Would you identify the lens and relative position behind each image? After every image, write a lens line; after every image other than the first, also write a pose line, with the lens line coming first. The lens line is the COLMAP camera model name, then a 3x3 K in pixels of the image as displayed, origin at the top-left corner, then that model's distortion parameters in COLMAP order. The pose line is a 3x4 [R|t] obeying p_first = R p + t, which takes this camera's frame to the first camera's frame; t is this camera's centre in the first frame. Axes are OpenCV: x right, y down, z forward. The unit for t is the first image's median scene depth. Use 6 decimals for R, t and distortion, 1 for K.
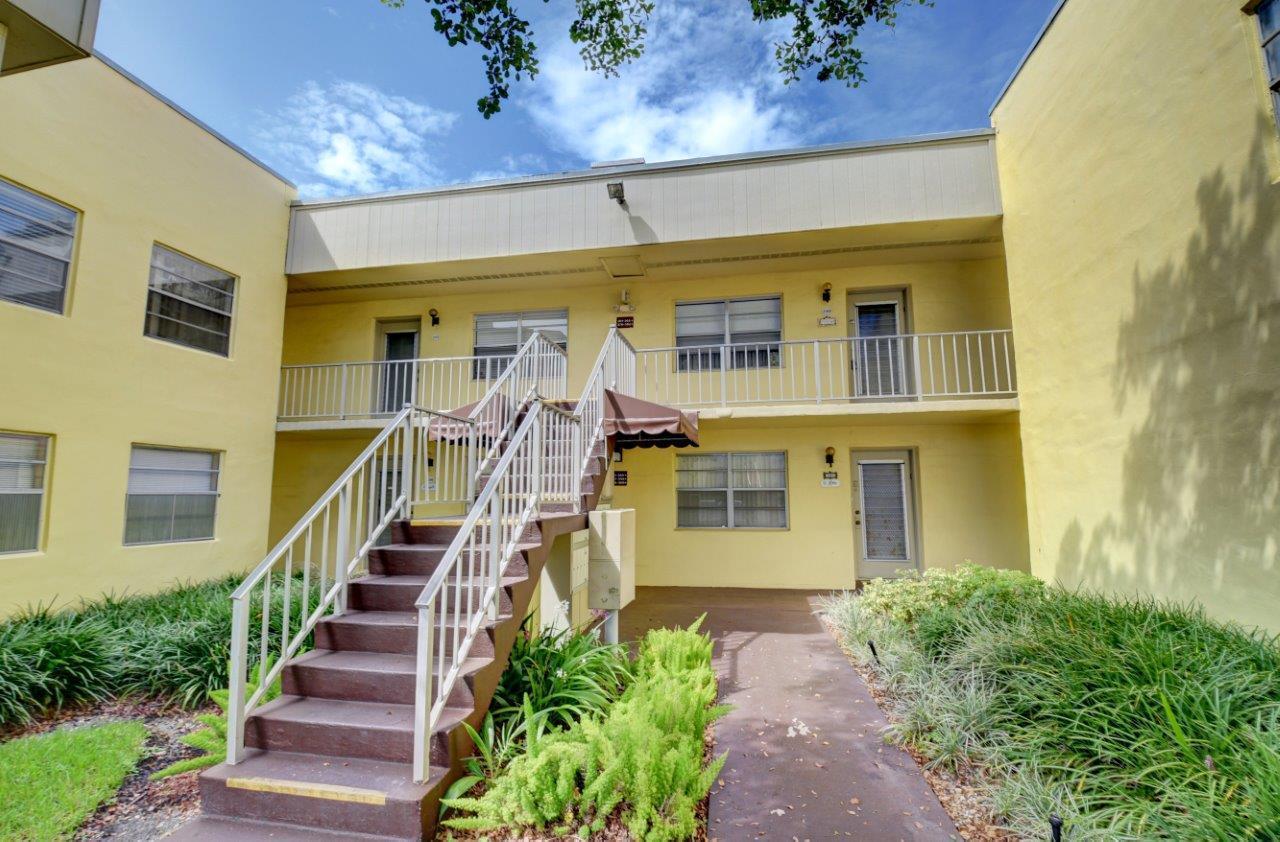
lens RADIAL K [[574.6, 0, 640.0], [0, 574.6, 421.0], [0, 0, 1]] dist [-0.001082, -0.000306]
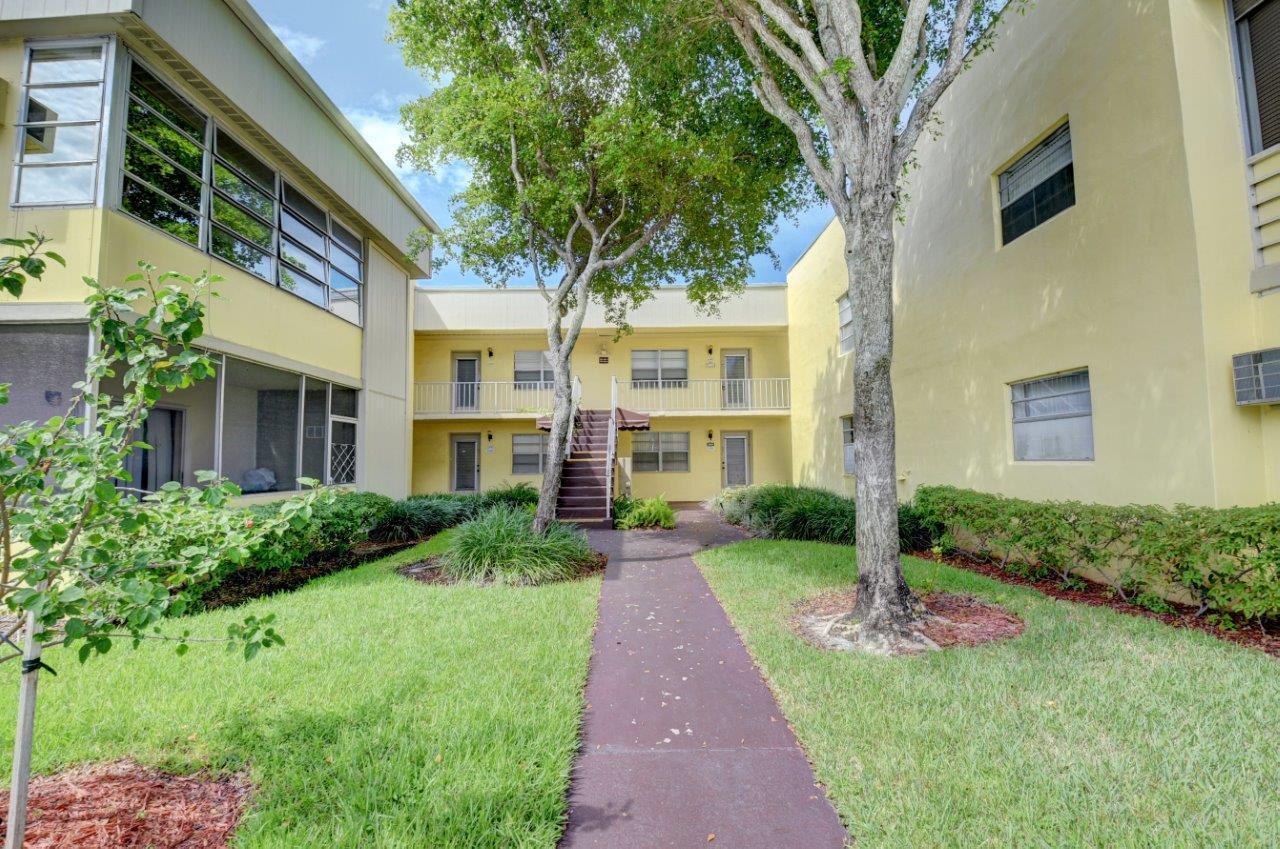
lens RADIAL K [[562.7, 0, 638.6], [0, 562.7, 420.7], [0, 0, 1]] dist [0.034584, -0.037510]
pose [[0.982535, 0.006784, 0.185952, -0.272583], [-0.016303, 0.998631, 0.049709, -0.079056], [-0.185360, -0.051872, 0.981301, -0.852489]]
